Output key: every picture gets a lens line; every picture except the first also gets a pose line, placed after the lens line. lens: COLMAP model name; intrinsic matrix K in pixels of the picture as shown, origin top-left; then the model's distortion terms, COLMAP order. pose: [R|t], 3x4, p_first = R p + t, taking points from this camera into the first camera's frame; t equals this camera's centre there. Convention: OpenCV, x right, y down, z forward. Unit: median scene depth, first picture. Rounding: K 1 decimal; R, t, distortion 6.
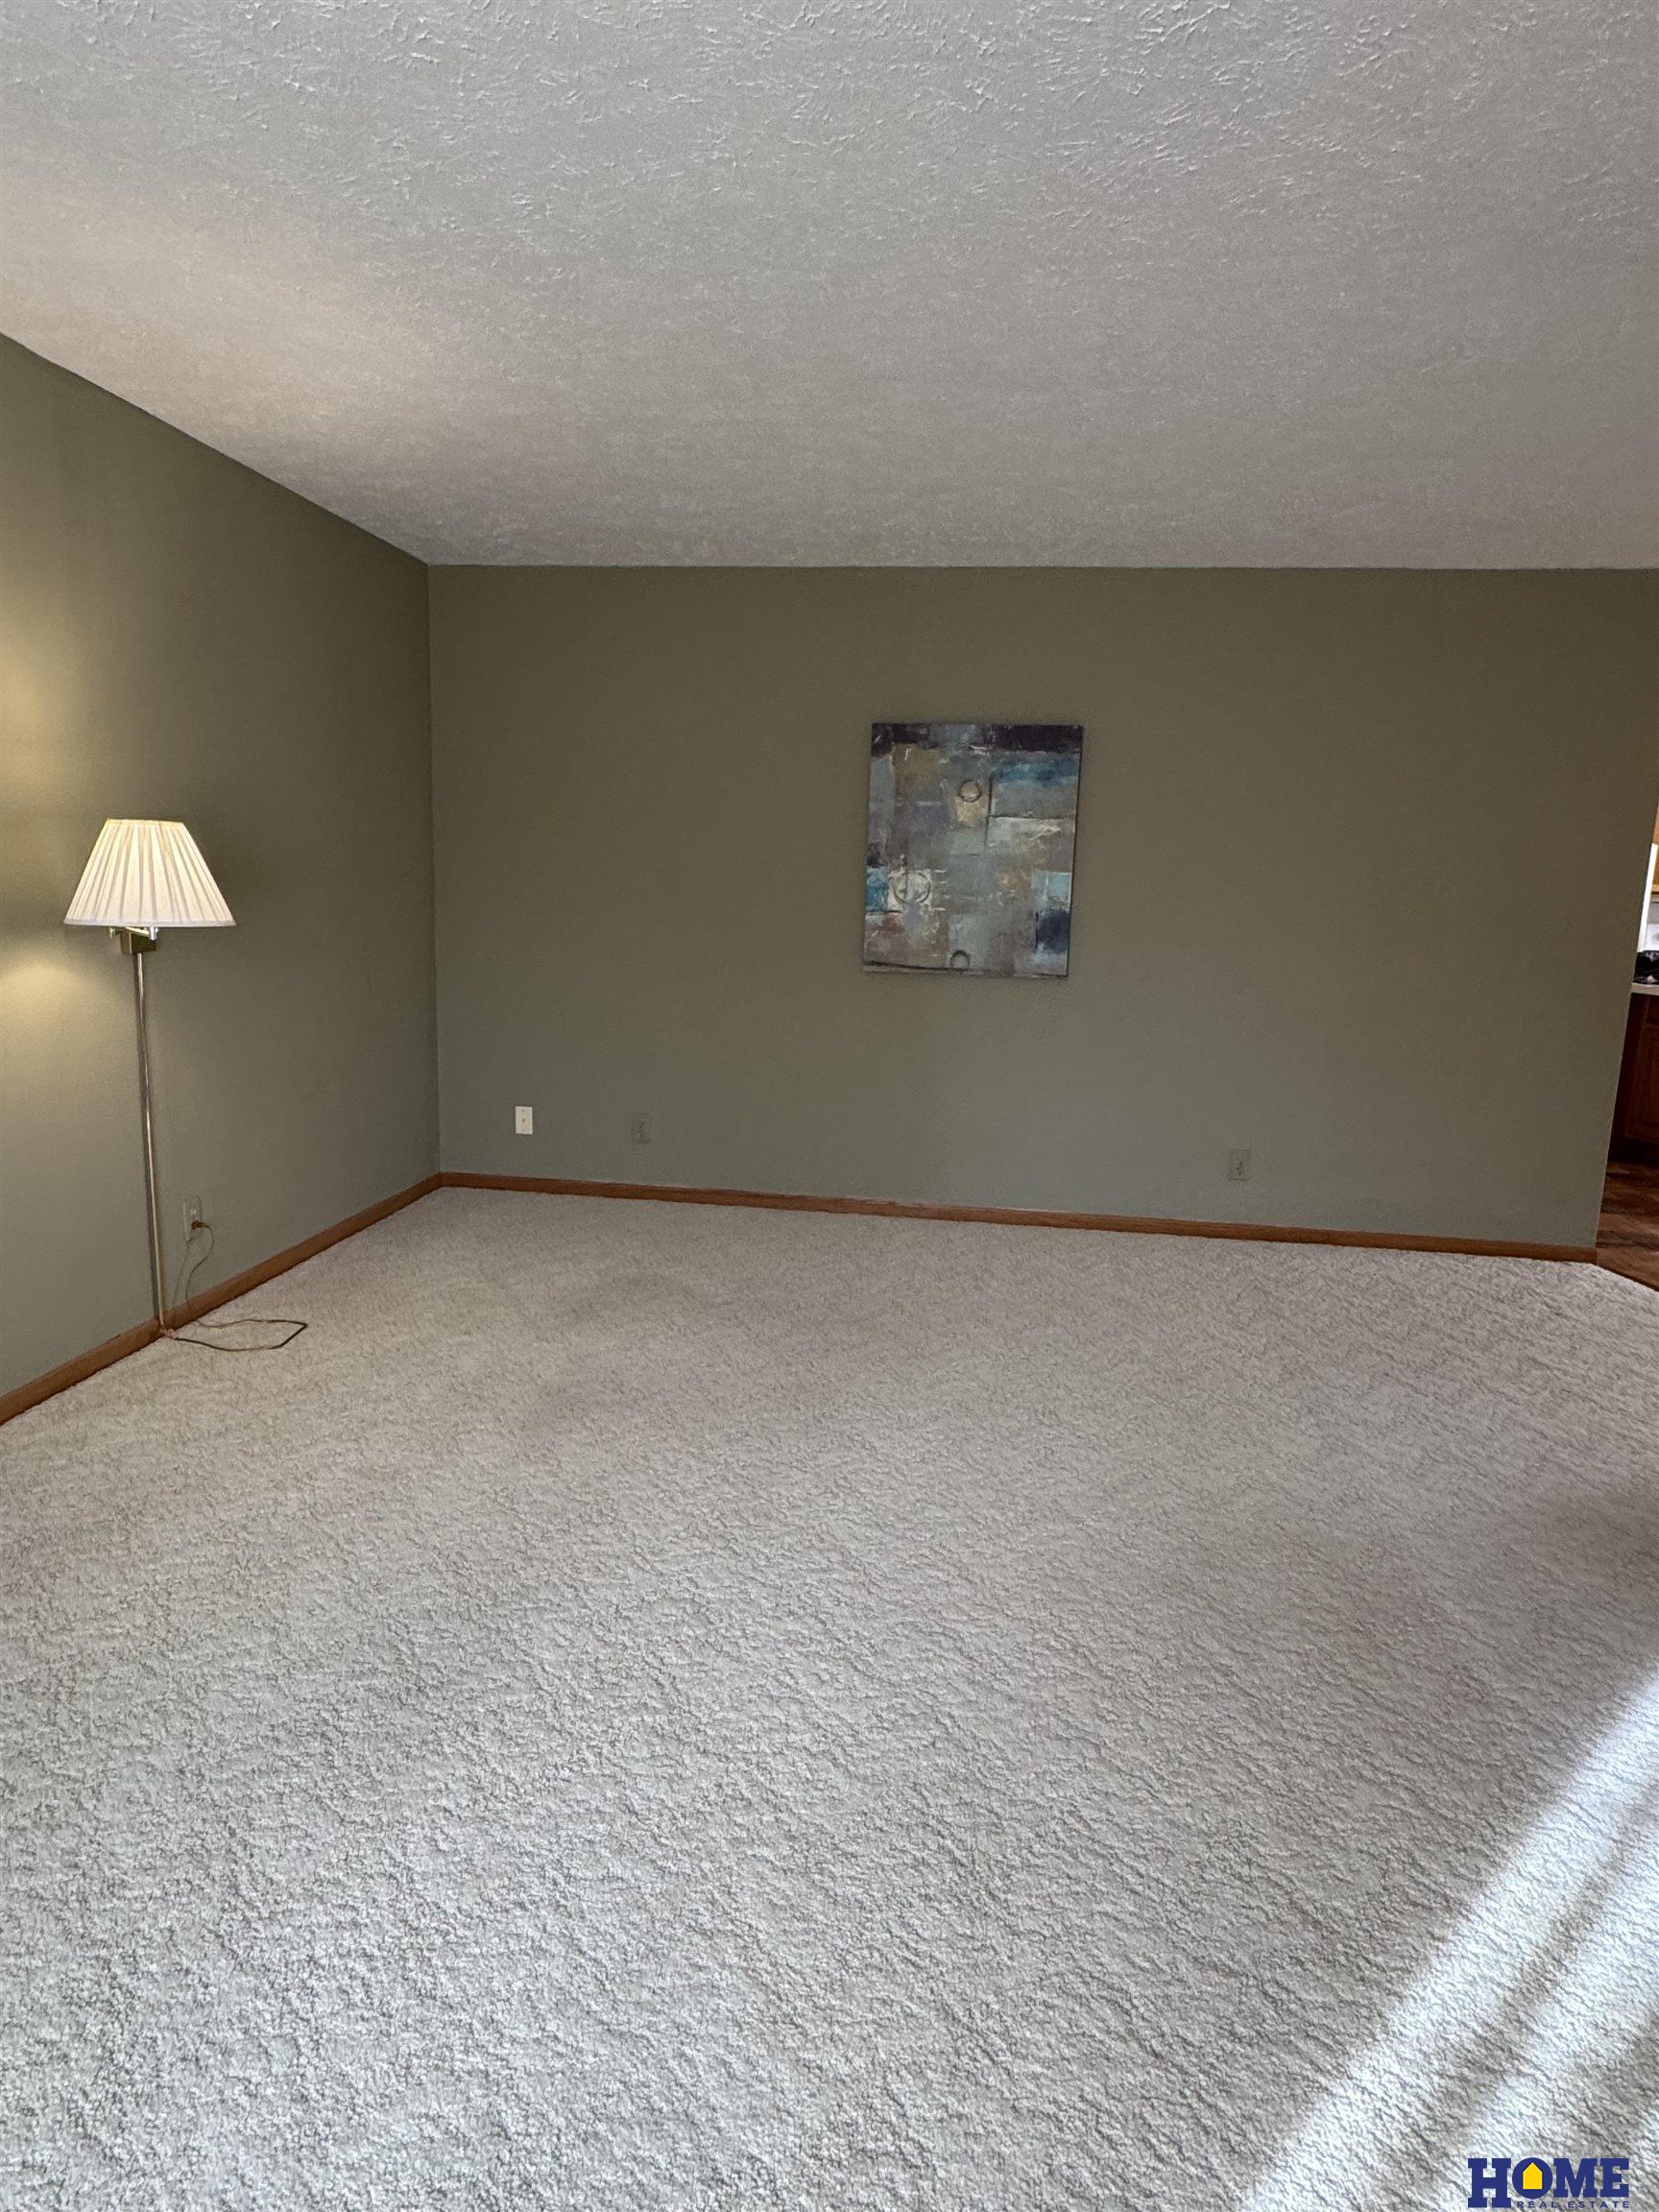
lens RADIAL K [[1286.2, 0, 828.9], [0, 1286.2, 1109.1], [0, 0, 1]] dist [0.004505, 0.000153]
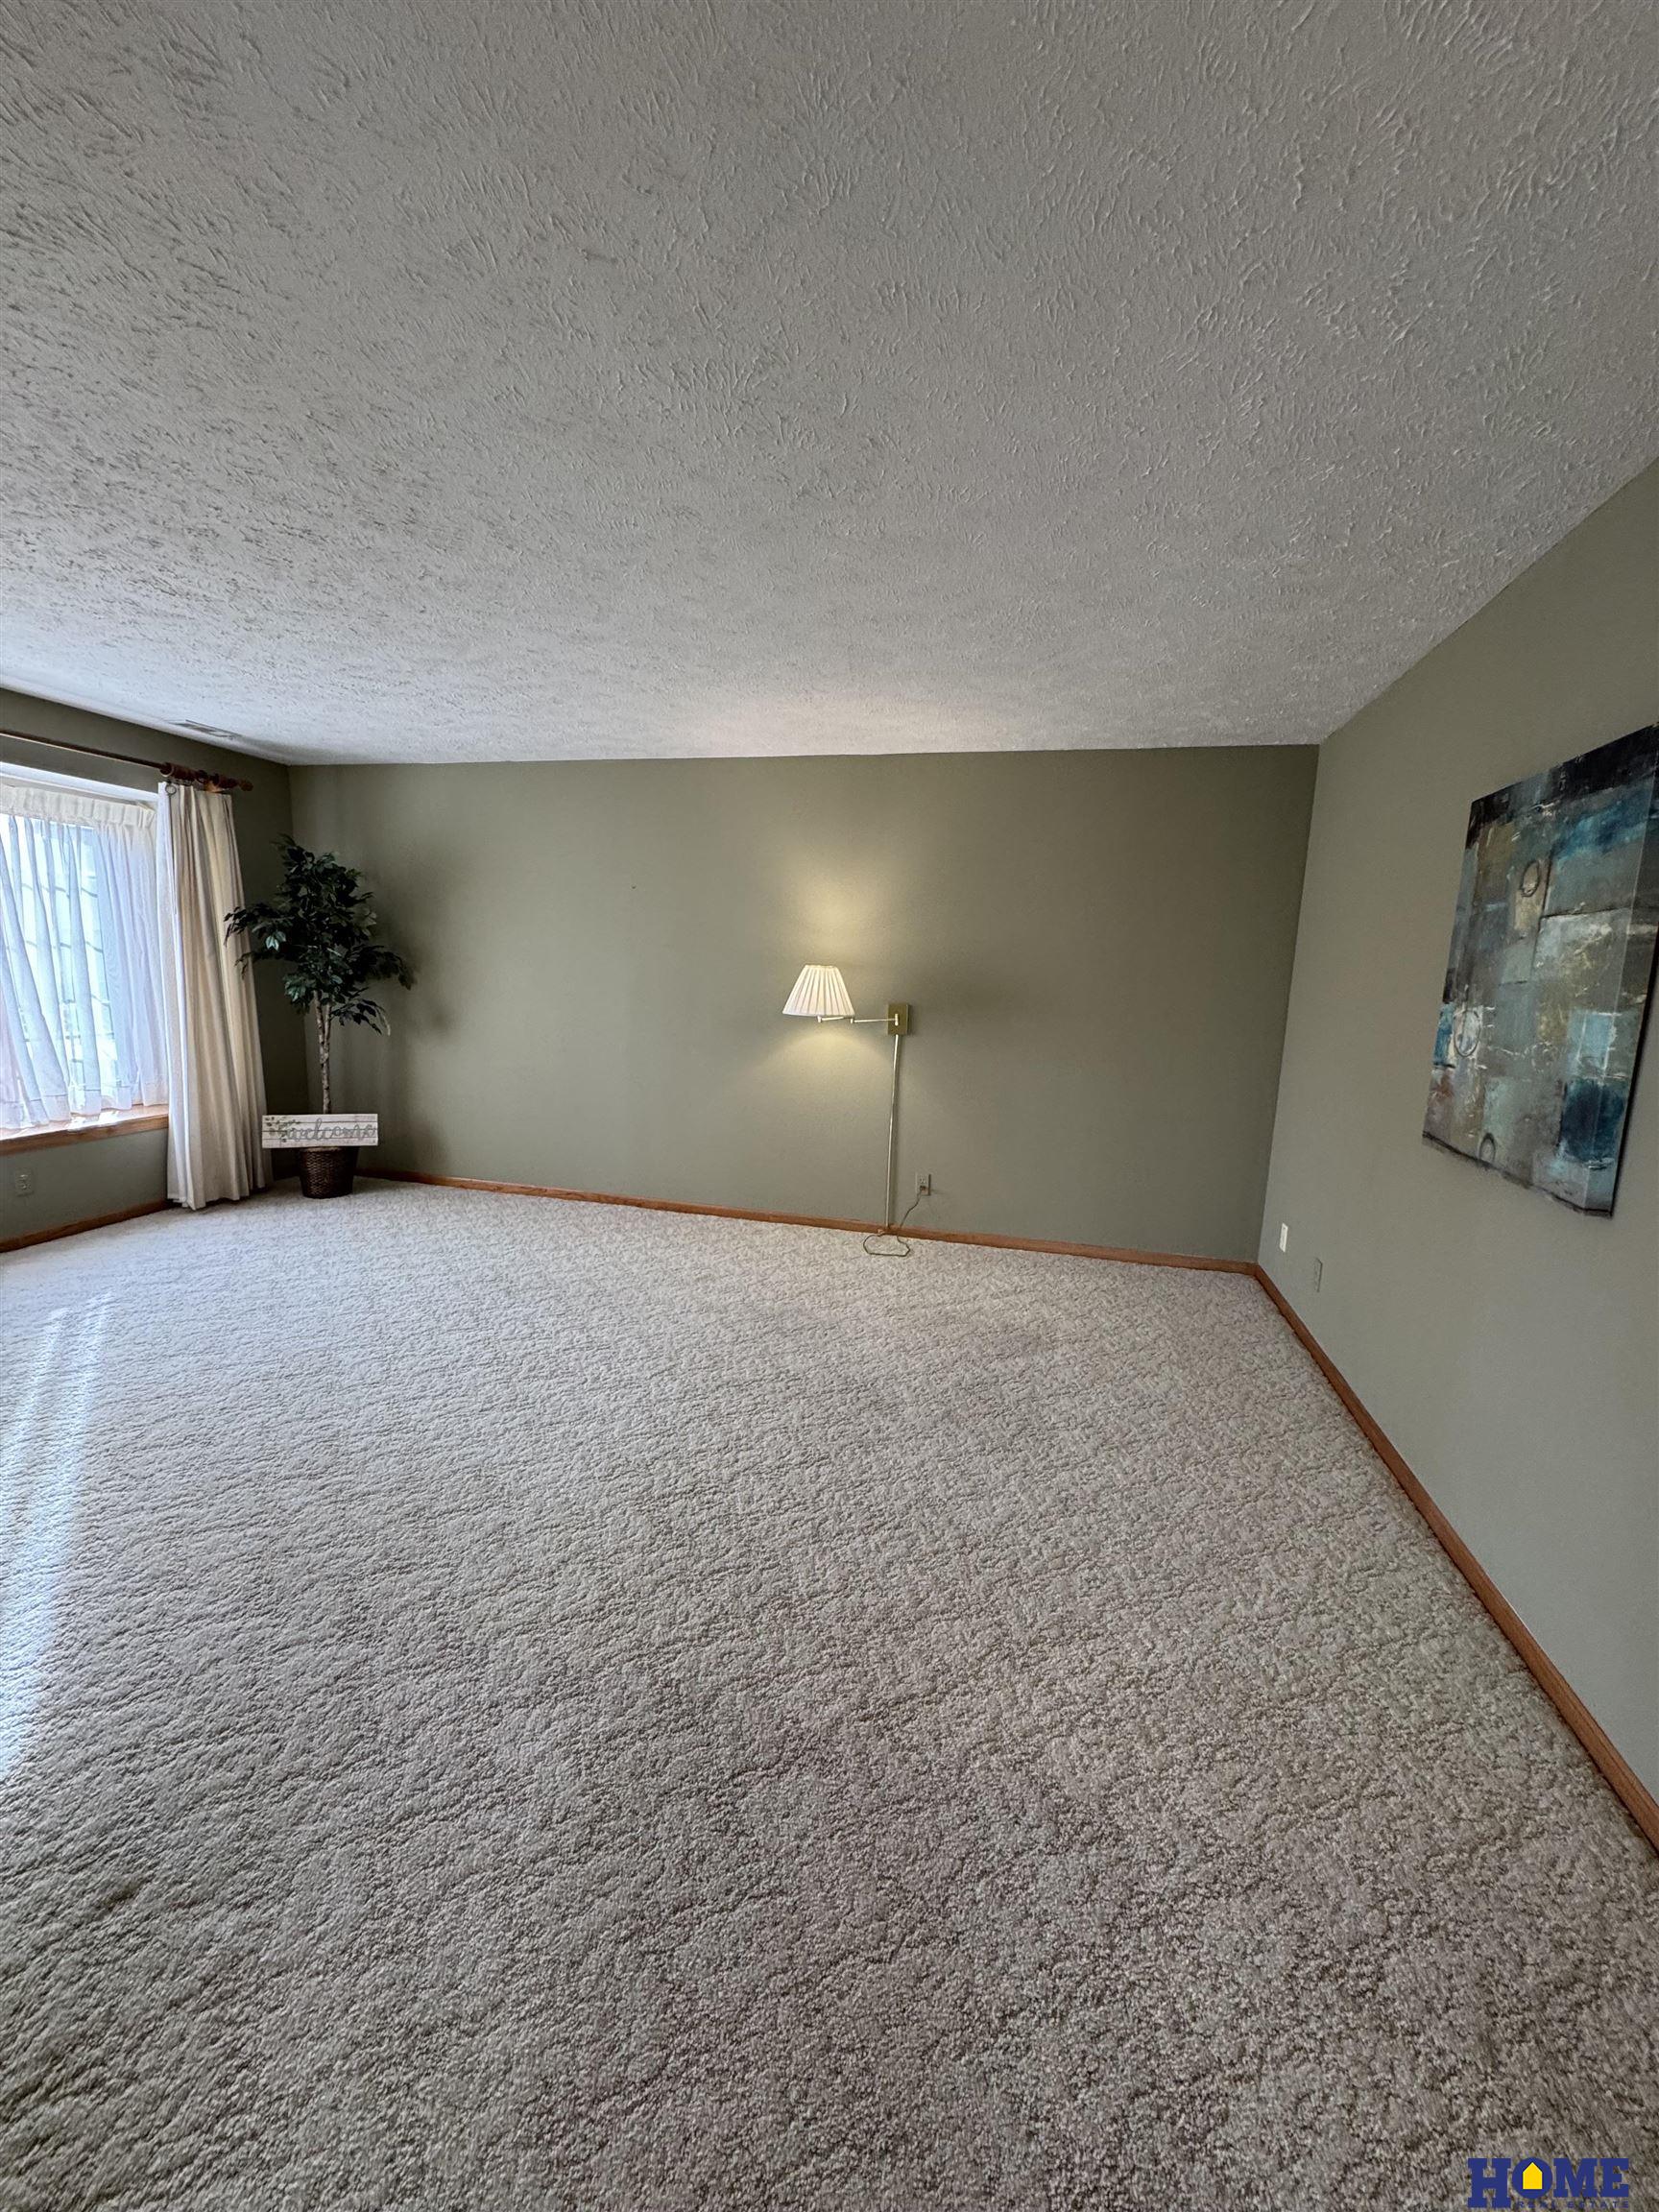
lens RADIAL K [[881.8, 0, 828.3], [0, 881.8, 1106.7], [0, 0, 1]] dist [-0.000429, -0.000050]
pose [[-0.112097, 0.117918, -0.986676, 0.568739], [-0.219740, 0.965411, 0.140342, -0.127573], [0.969097, 0.232544, -0.082309, 0.731471]]
